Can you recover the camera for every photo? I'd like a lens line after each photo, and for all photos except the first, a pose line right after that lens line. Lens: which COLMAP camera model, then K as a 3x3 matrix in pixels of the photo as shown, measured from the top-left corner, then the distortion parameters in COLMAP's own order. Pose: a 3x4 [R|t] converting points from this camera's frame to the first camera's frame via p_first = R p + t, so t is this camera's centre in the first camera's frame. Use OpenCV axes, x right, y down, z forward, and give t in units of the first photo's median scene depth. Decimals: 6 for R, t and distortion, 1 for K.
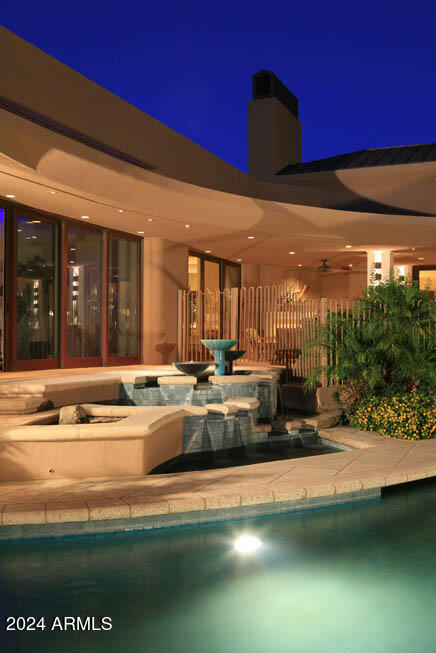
lens RADIAL K [[690.6, 0, 218.0], [0, 690.6, 326.5], [0, 0, 1]] dist [-0.056955, -0.009258]
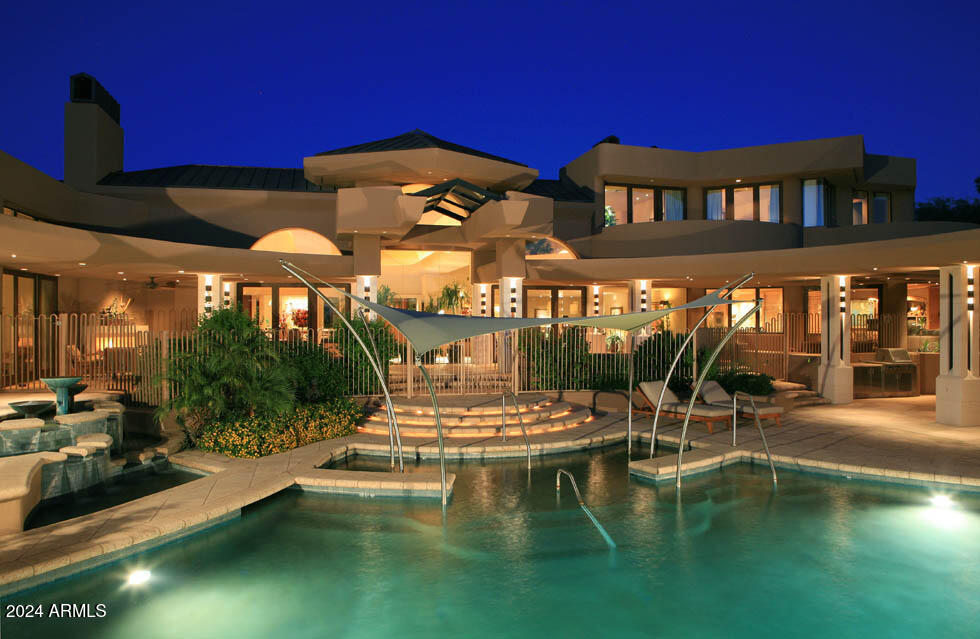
lens RADIAL K [[675.8, 0, 490.0], [0, 675.8, 319.5], [0, 0, 1]] dist [-0.006494, 0.001552]
pose [[0.785686, 0.004668, 0.618607, -0.131492], [-0.022880, 0.999507, 0.021518, -0.115012], [-0.618202, -0.031060, 0.785406, -0.210949]]
